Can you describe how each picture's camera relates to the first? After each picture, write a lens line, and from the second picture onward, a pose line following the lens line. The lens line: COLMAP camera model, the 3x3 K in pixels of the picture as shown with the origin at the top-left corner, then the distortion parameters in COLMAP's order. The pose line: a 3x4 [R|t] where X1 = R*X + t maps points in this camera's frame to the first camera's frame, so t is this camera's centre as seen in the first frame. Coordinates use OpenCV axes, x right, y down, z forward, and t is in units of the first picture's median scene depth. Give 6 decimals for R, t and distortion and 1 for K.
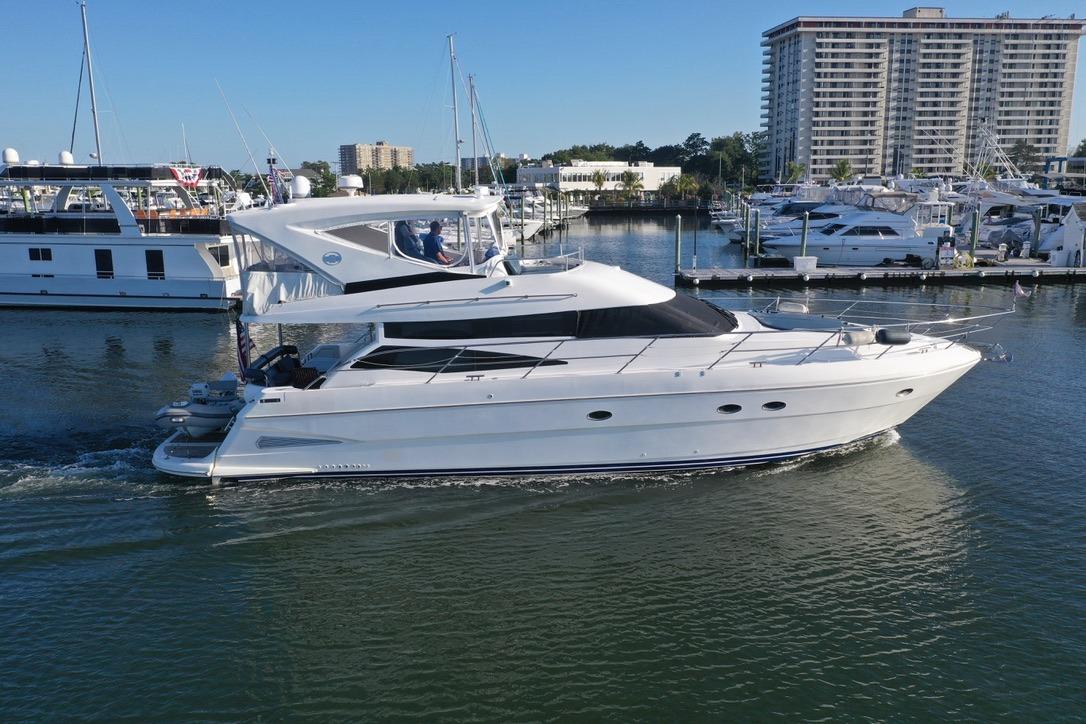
lens RADIAL K [[859.6, 0, 541.3], [0, 859.6, 336.7], [0, 0, 1]] dist [-0.016585, 0.001400]
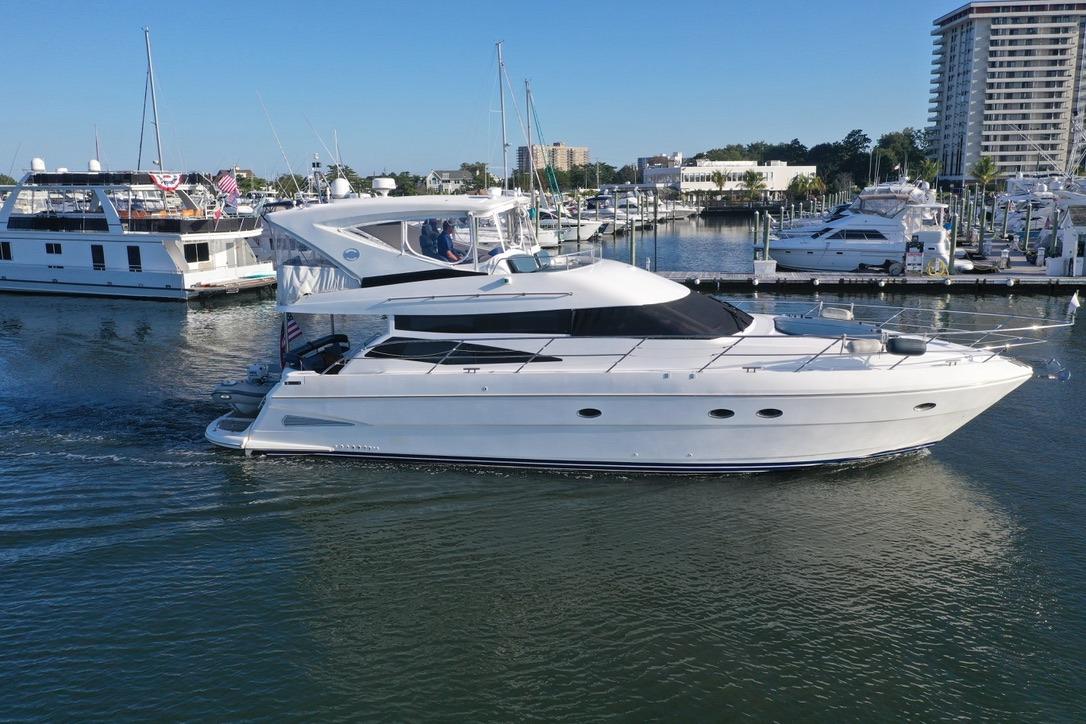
lens RADIAL K [[845.0, 0, 542.0], [0, 845.0, 345.3], [0, 0, 1]] dist [-0.010951, -0.000737]
pose [[0.974790, 0.037114, -0.220015, 0.221996], [-0.034172, 0.999269, 0.017162, -0.003727], [0.220491, -0.009211, 0.975345, 0.010206]]
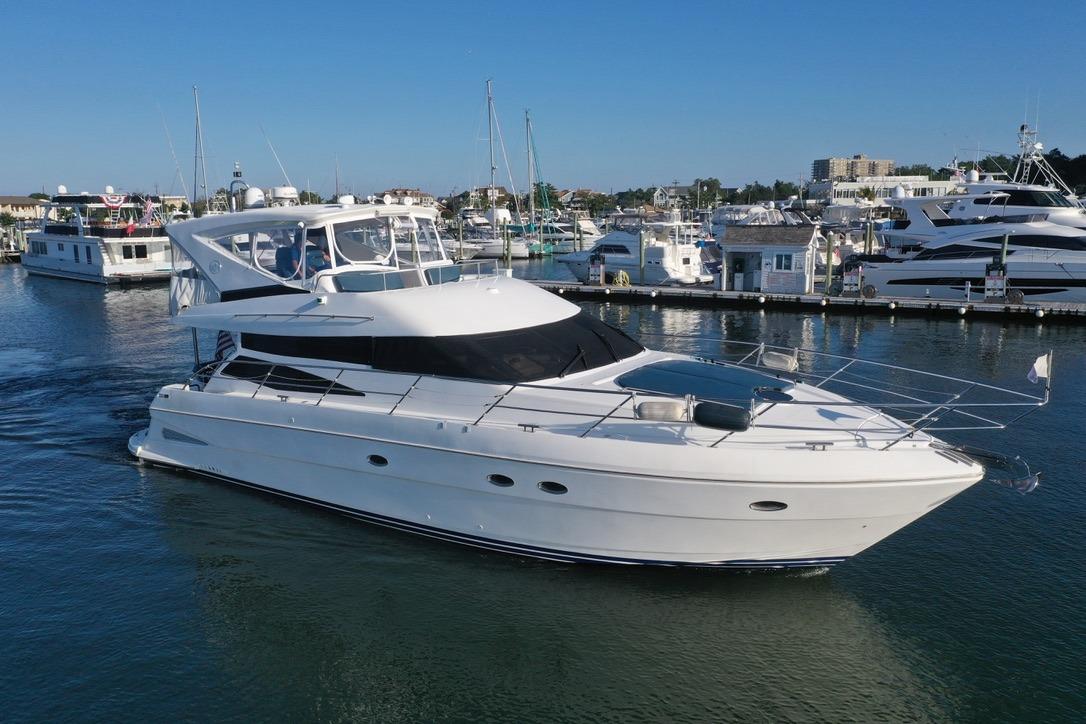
lens RADIAL K [[829.1, 0, 580.5], [0, 829.1, 362.0], [0, 0, 1]] dist [-0.014359, -0.001772]
pose [[0.819328, 0.100550, -0.564439, 0.667058], [-0.091686, 0.994810, 0.044128, -0.059328], [0.565947, 0.015596, 0.824294, 0.413424]]
